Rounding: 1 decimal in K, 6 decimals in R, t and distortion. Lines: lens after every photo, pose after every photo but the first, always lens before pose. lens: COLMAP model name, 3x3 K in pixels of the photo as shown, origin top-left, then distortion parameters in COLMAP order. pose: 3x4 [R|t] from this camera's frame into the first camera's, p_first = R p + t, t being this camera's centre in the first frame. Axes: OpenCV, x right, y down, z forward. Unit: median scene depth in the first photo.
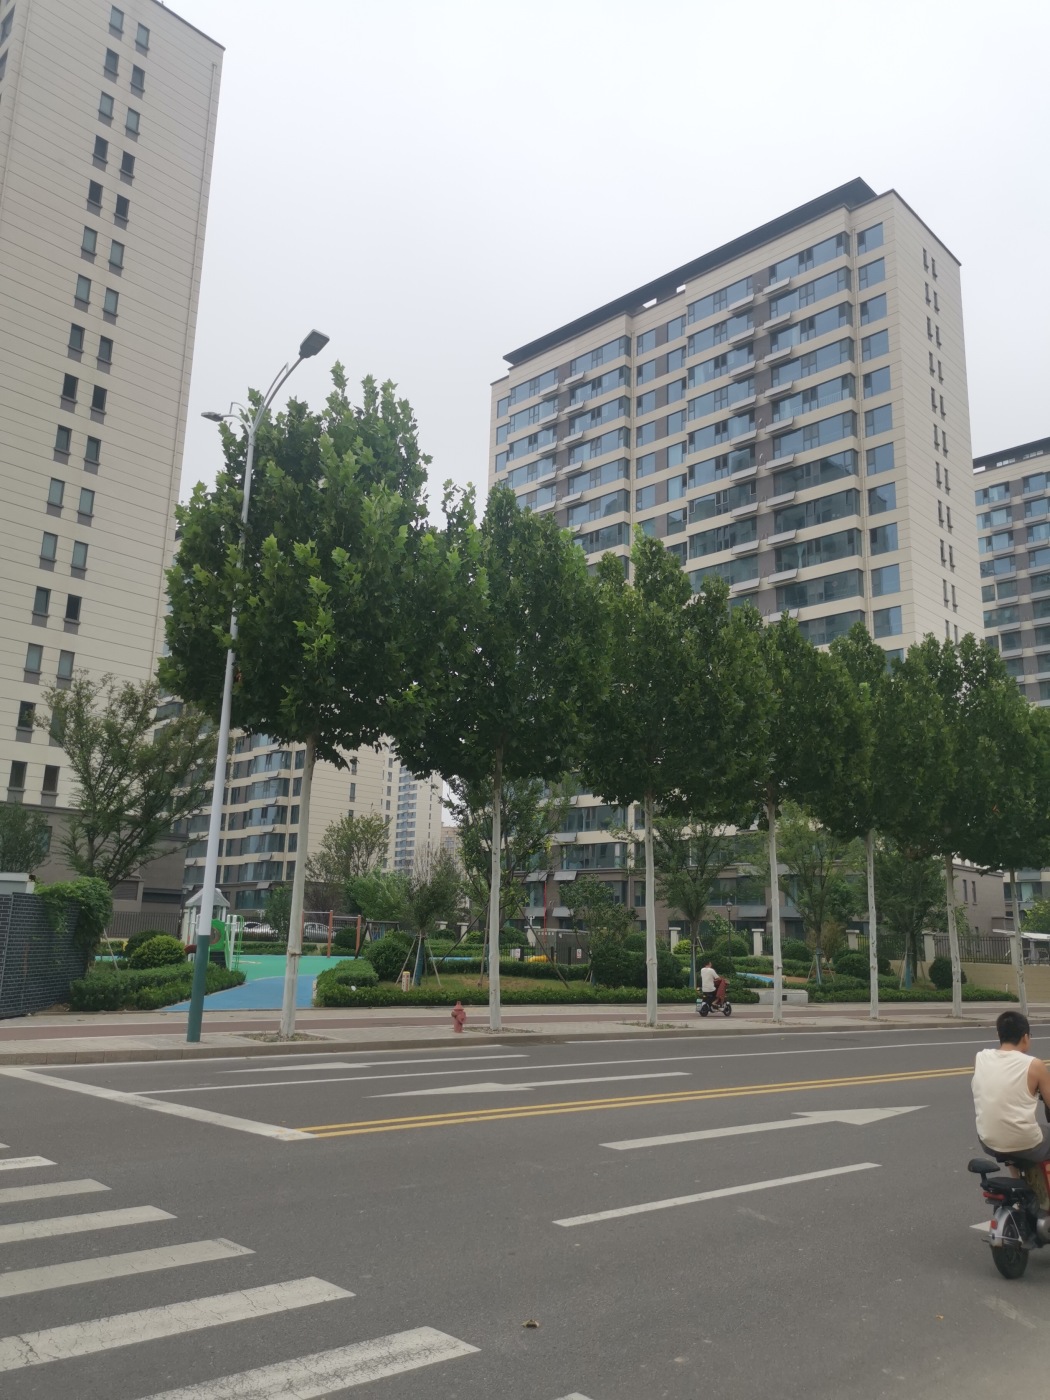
lens RADIAL K [[1095.5, 0, 527.7], [0, 1095.5, 699.6], [0, 0, 1]] dist [0.060185, -0.051358]
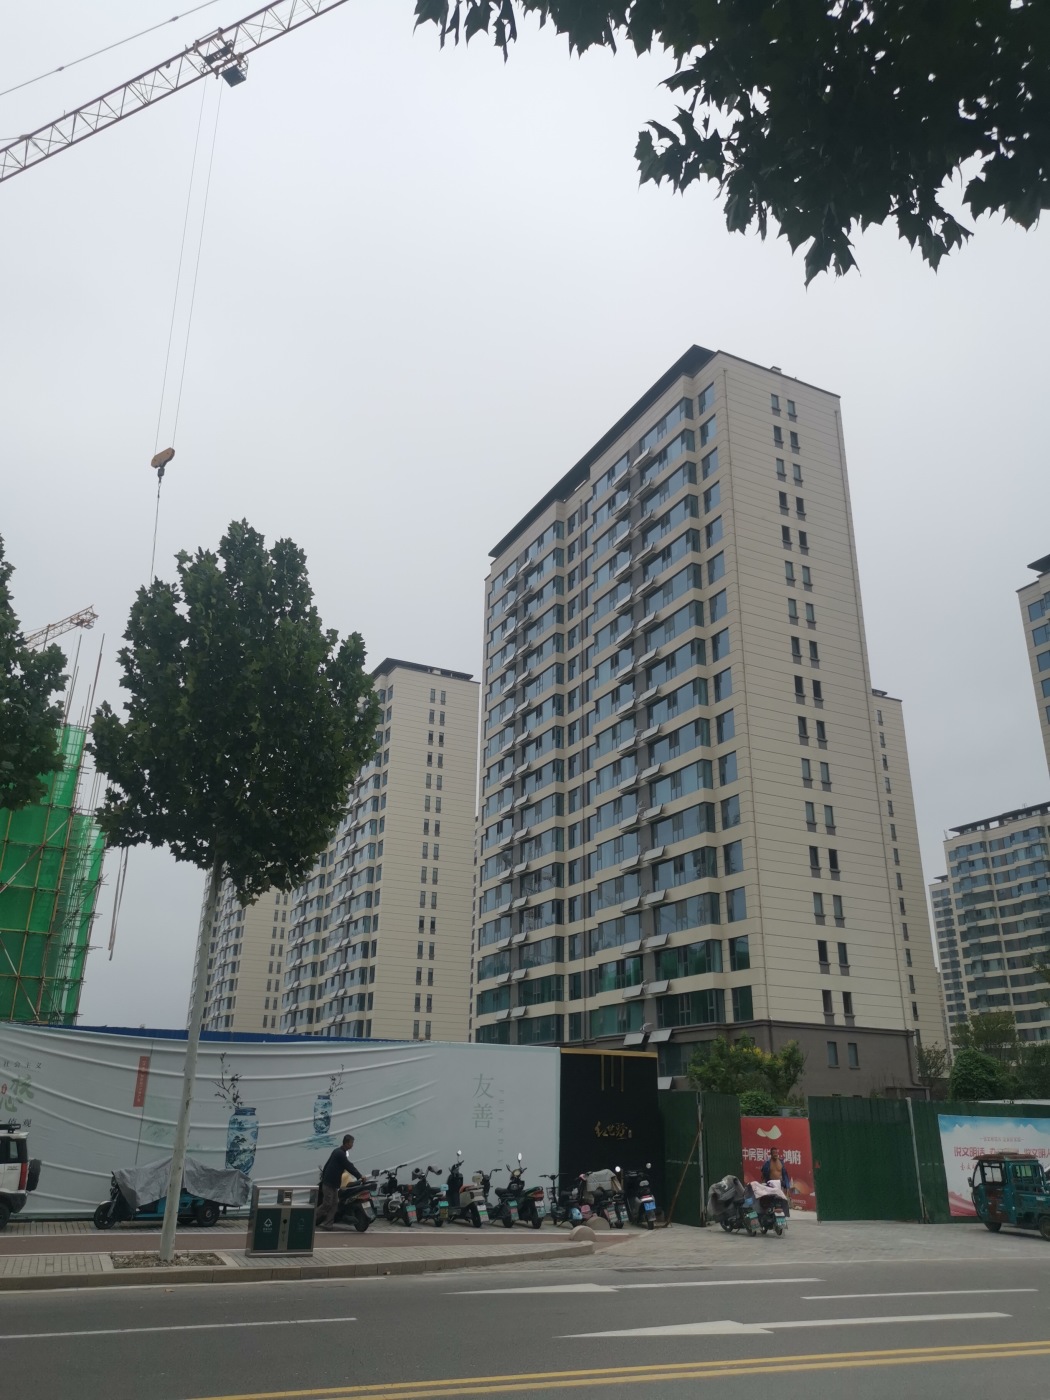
lens RADIAL K [[1095.5, 0, 521.1], [0, 1095.5, 693.3], [0, 0, 1]] dist [0.060185, -0.051358]
pose [[0.944798, -0.133846, -0.299067, -0.310670], [0.084897, 0.981589, -0.171102, -0.075256], [0.316462, 0.136267, 0.938767, -0.273903]]
